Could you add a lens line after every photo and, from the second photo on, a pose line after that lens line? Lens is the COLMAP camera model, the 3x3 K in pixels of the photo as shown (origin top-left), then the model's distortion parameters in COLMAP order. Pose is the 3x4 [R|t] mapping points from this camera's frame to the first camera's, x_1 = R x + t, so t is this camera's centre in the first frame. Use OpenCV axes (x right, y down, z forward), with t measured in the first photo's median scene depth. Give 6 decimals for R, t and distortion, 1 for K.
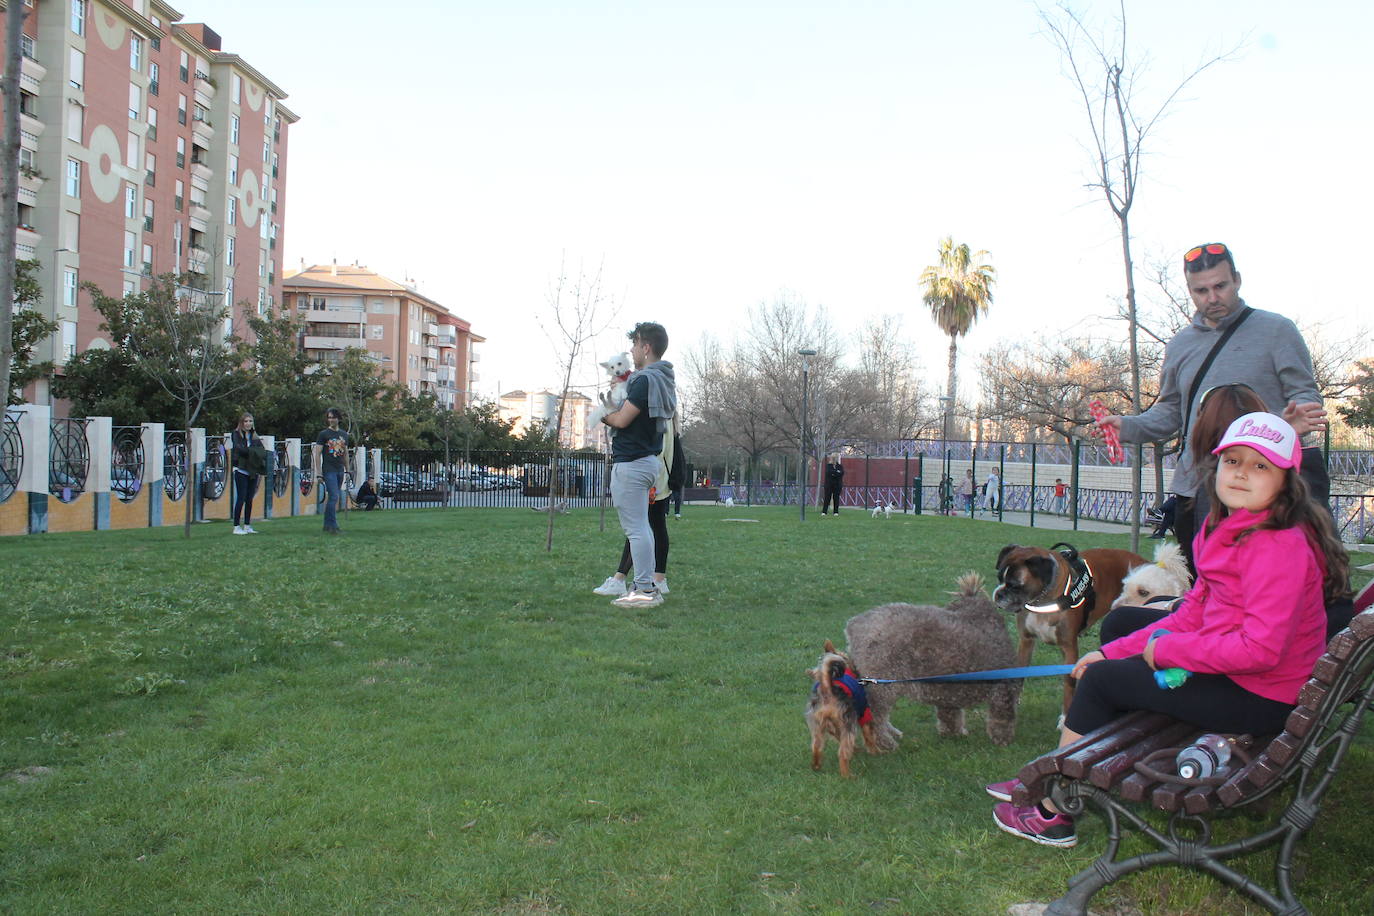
lens RADIAL K [[1165.9, 0, 687.7], [0, 1165.9, 446.6], [0, 0, 1]] dist [-0.166130, 0.153115]
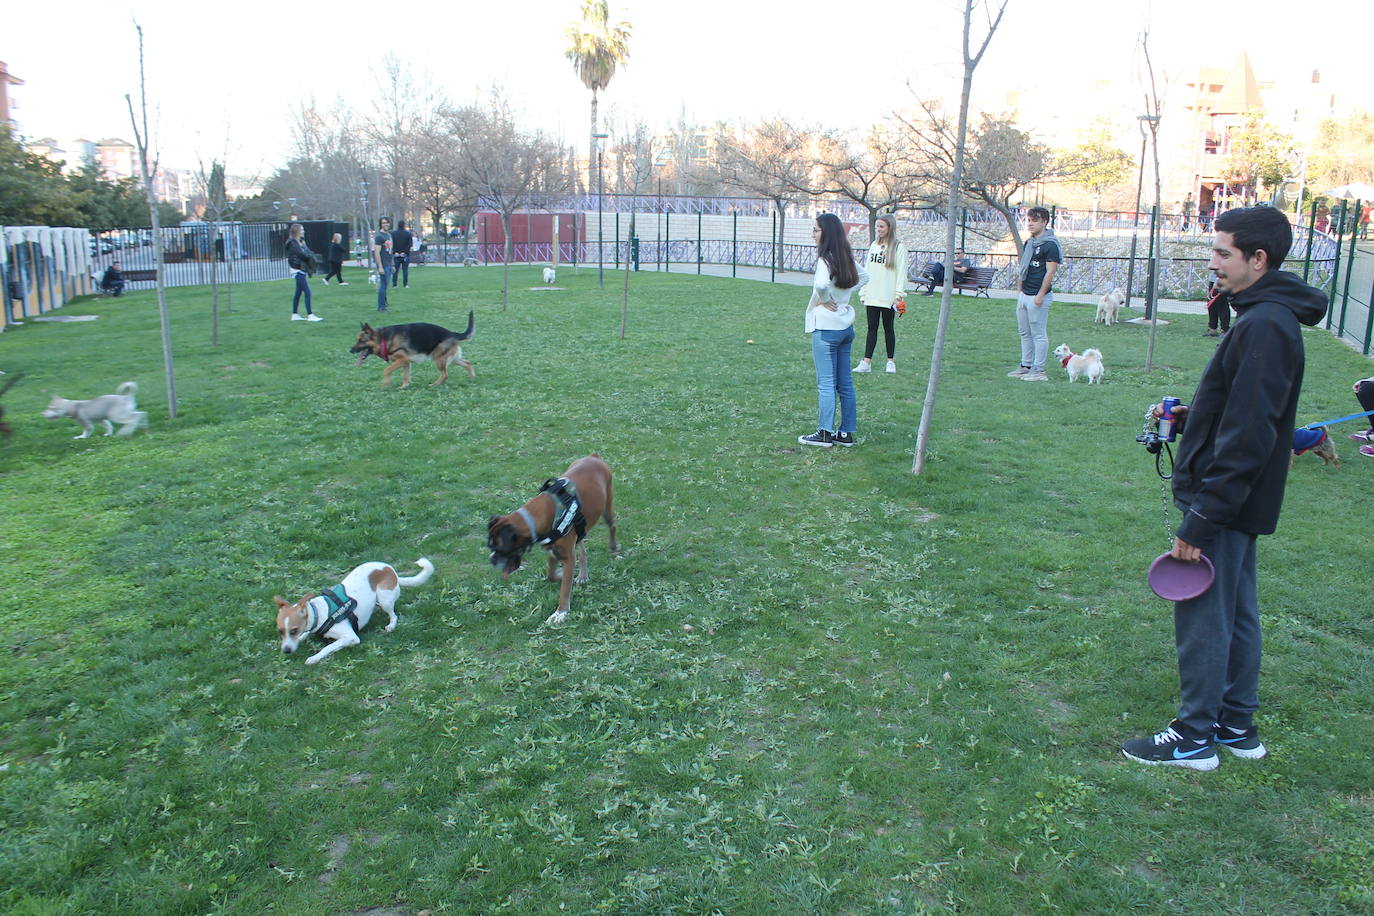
lens RADIAL K [[1161.9, 0, 684.9], [0, 1161.9, 447.9], [0, 0, 1]] dist [-0.170225, 0.155476]
pose [[0.929218, -0.096065, 0.356827, -0.088413], [0.013781, 0.973955, 0.226321, -0.013313], [-0.369275, -0.205385, 0.906340, -0.029809]]
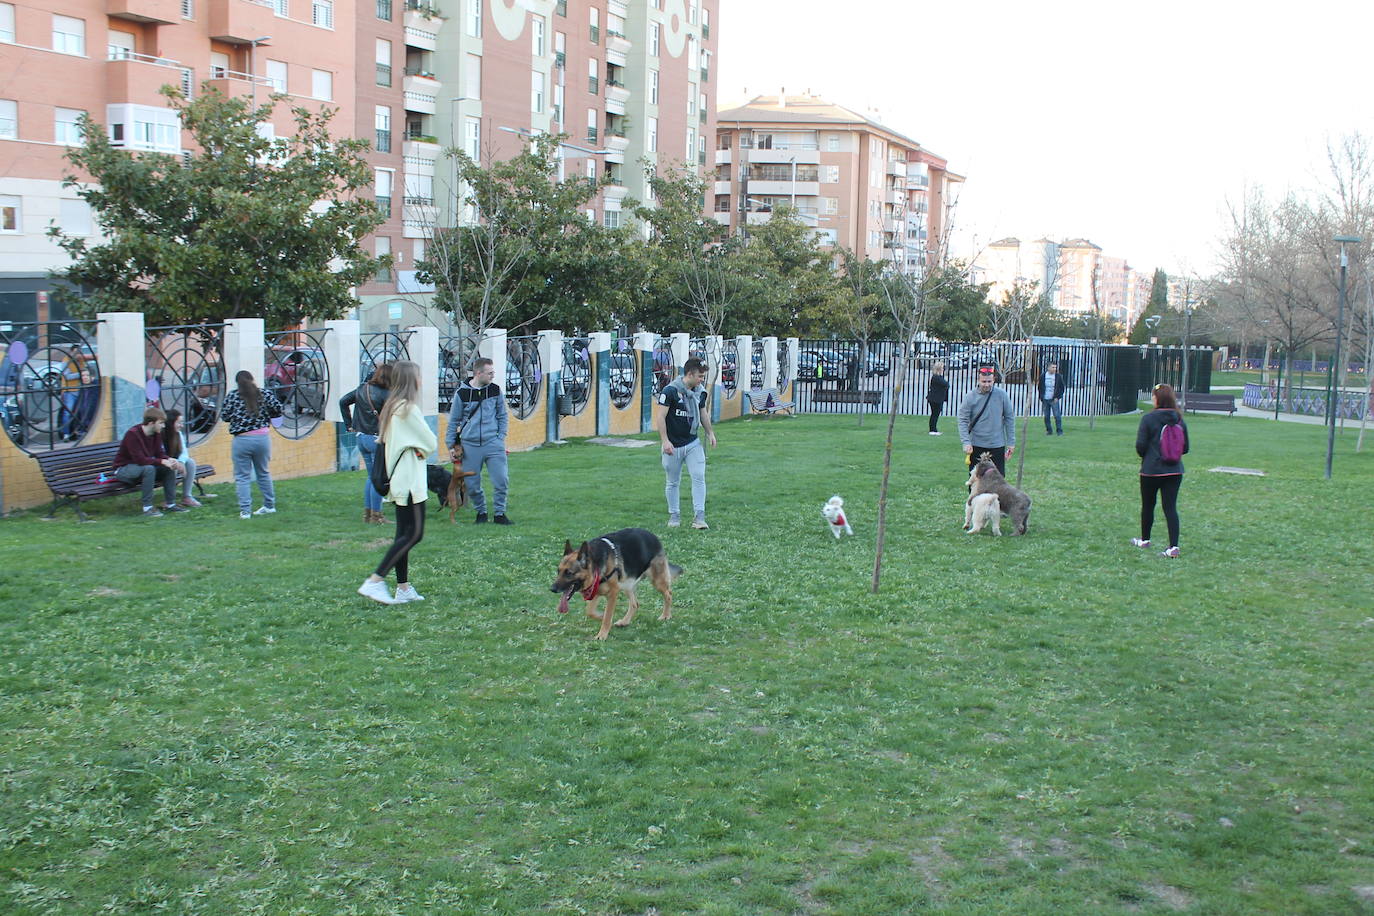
lens RADIAL K [[1379.2, 0, 678.7], [0, 1379.2, 455.3], [0, 0, 1]] dist [-0.154142, 0.191652]
pose [[0.927072, 0.048590, -0.371721, 0.012860], [-0.006629, 0.993534, 0.113339, -0.014471], [0.374825, -0.102610, 0.921400, 0.033142]]
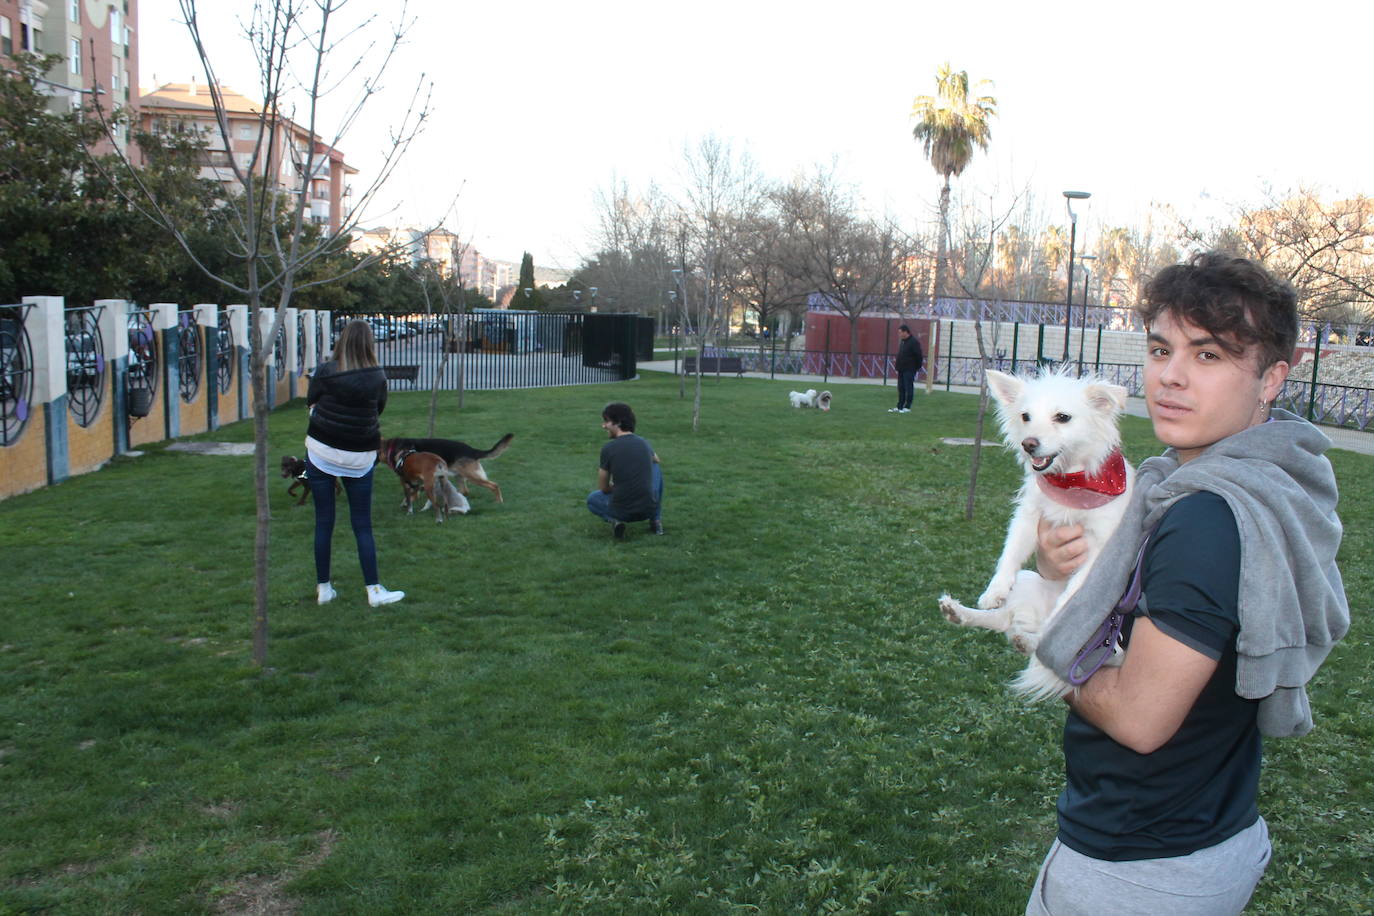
lens RADIAL K [[1155.2, 0, 685.3], [0, 1155.2, 450.5], [0, 0, 1]] dist [-0.171036, 0.152758]
pose [[0.992275, -0.006222, 0.123904, -0.073708], [-0.011545, 0.989777, 0.142158, -0.008809], [-0.123522, -0.142491, 0.982058, 0.134238]]
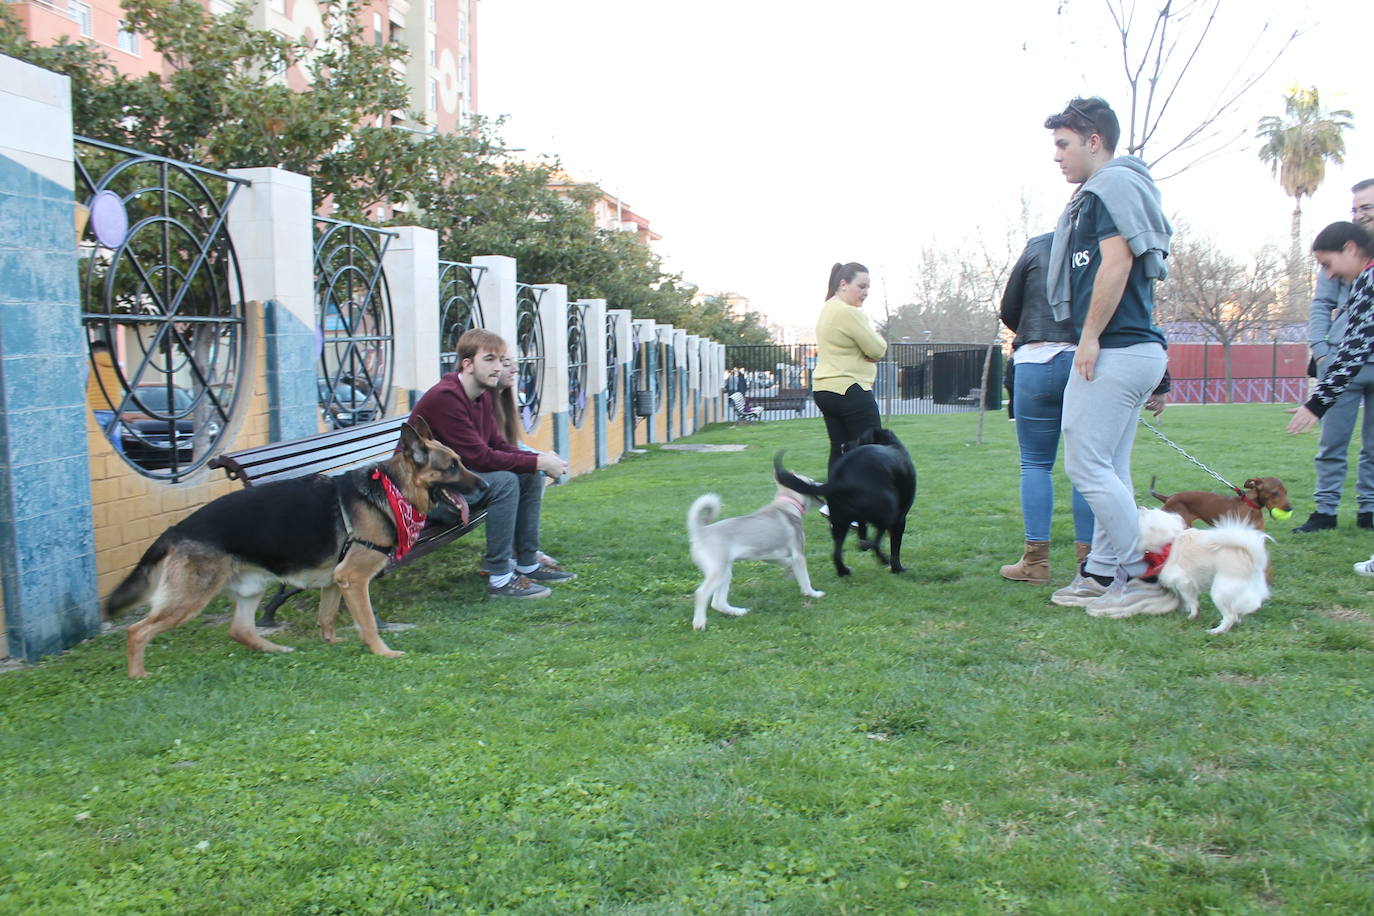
lens RADIAL K [[1161.9, 0, 684.9], [0, 1161.9, 447.9], [0, 0, 1]] dist [-0.170225, 0.155476]
pose [[0.992429, -0.022772, -0.120691, -0.113704], [0.032977, 0.995983, 0.083246, 0.003081], [0.118310, -0.086596, 0.989194, 0.120805]]
